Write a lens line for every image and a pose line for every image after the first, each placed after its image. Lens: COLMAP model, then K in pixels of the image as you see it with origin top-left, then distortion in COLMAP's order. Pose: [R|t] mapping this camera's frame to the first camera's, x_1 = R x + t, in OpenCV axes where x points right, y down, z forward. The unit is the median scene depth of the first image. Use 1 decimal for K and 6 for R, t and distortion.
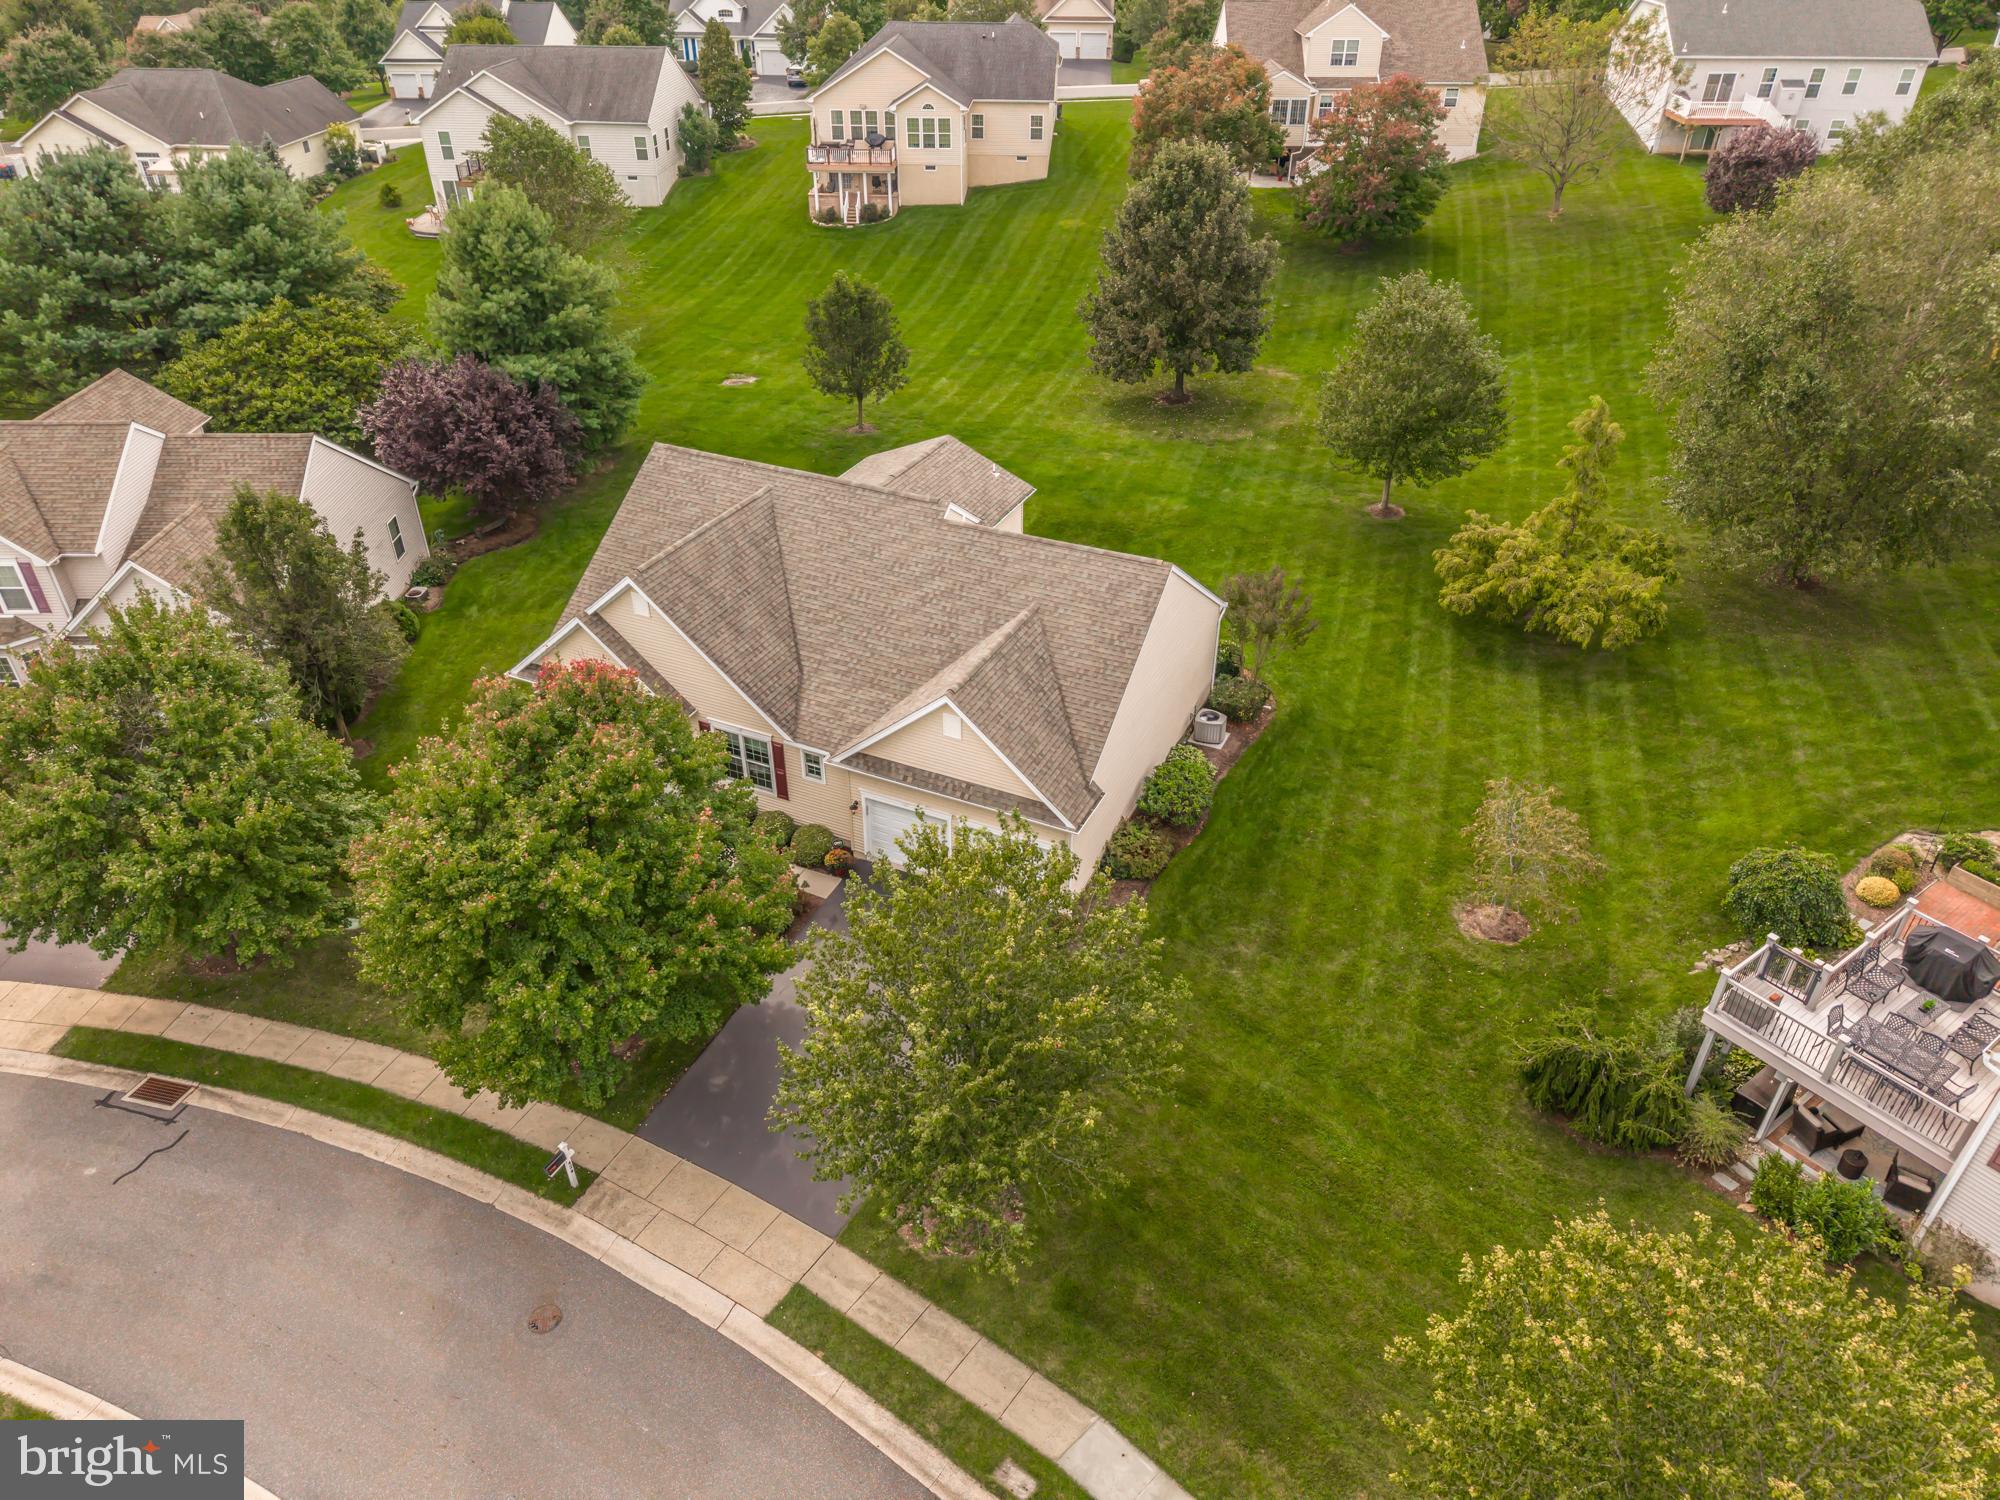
lens RADIAL K [[1393.7, 0, 1010.0], [0, 1393.7, 765.1], [0, 0, 1]] dist [0.004907, -0.004100]
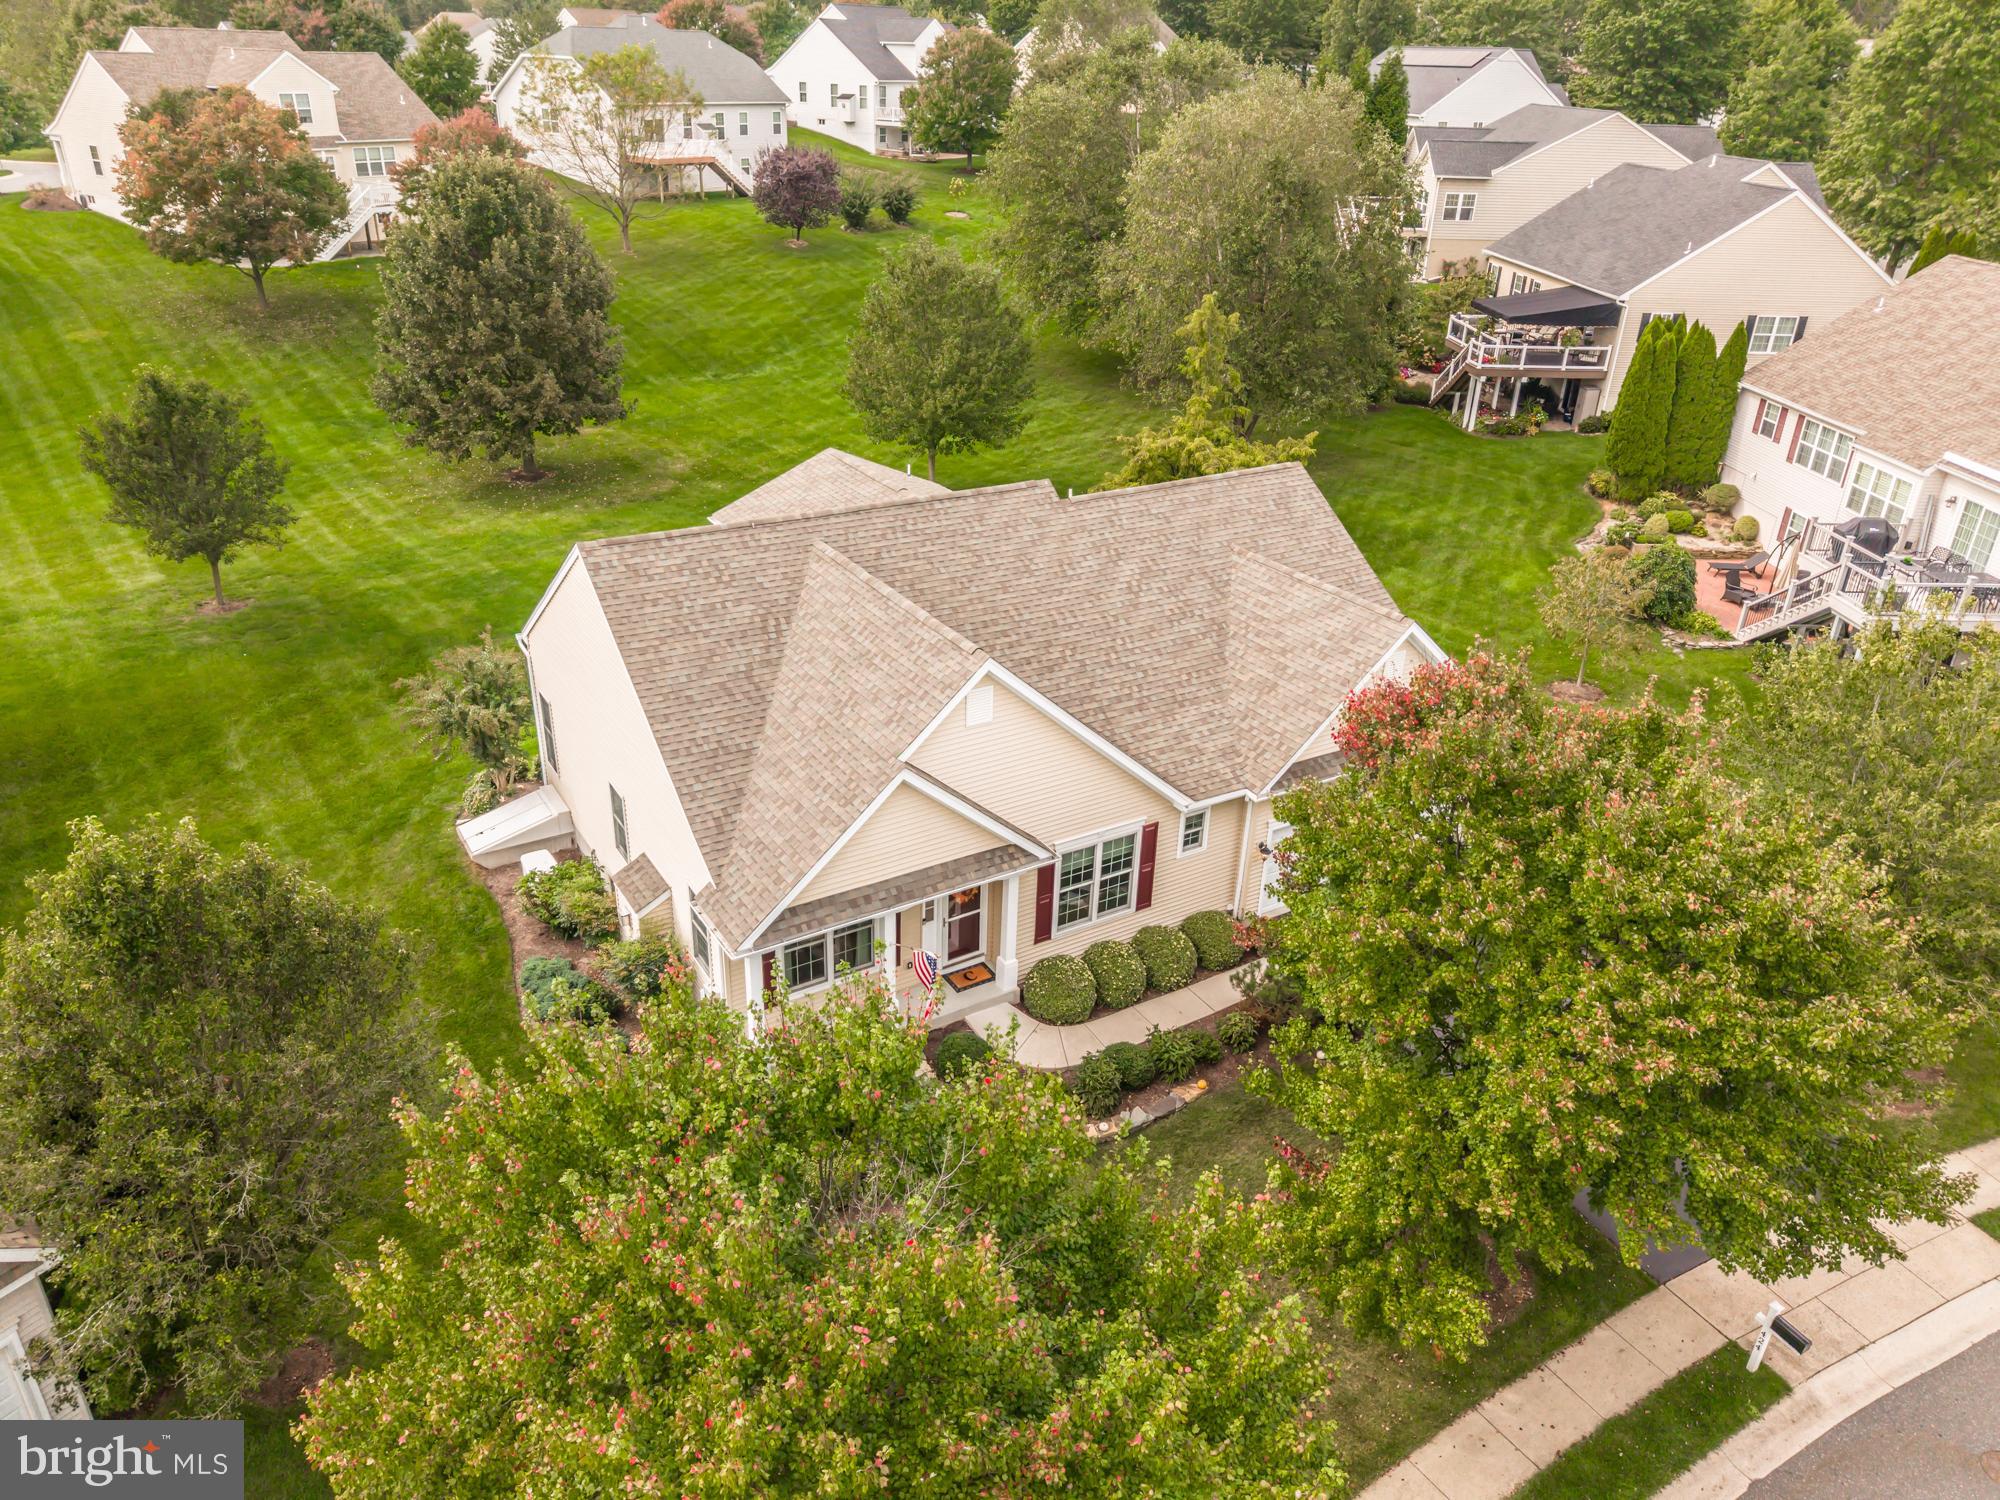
lens RADIAL K [[1393.7, 0, 1010.0], [0, 1393.7, 765.1], [0, 0, 1]] dist [0.004907, -0.004100]
pose [[0.542743, -0.368001, 0.754987, -0.483696], [0.439076, 0.890606, 0.118464, -0.104888], [-0.715990, 0.267201, 0.644951, 0.395463]]
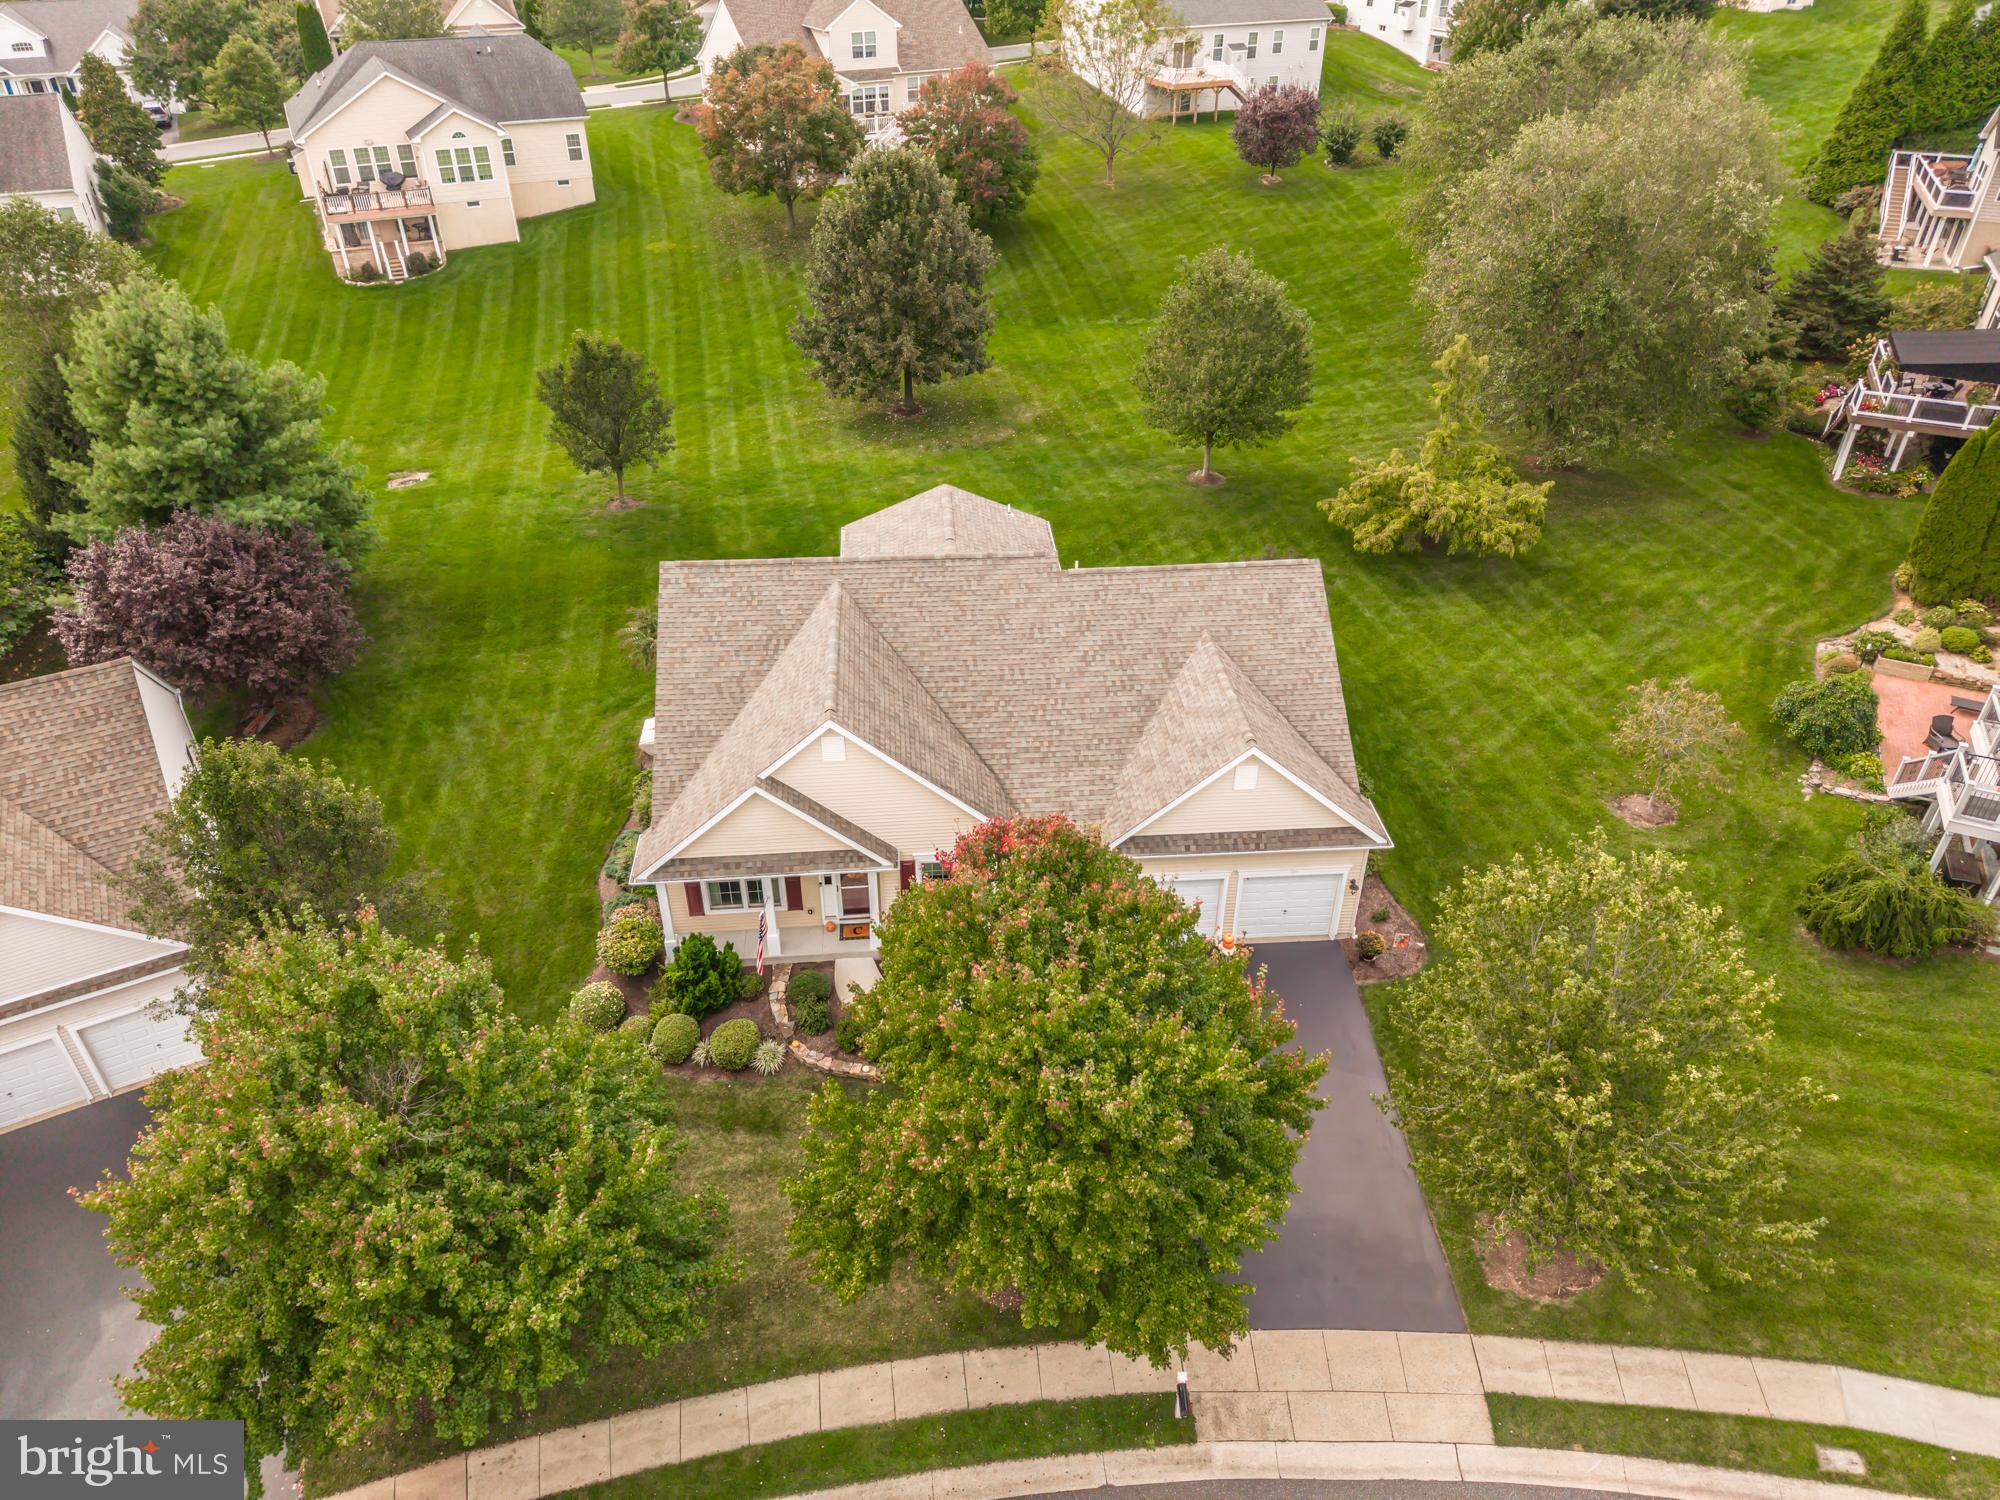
lens RADIAL K [[1371.1, 0, 1024.8], [0, 1371.1, 756.0], [0, 0, 1]] dist [0.006522, -0.003320]
pose [[0.864587, -0.279450, 0.417608, -0.334071], [0.276406, 0.958548, 0.069178, -0.089569], [-0.419630, 0.055619, 0.905990, 0.135694]]
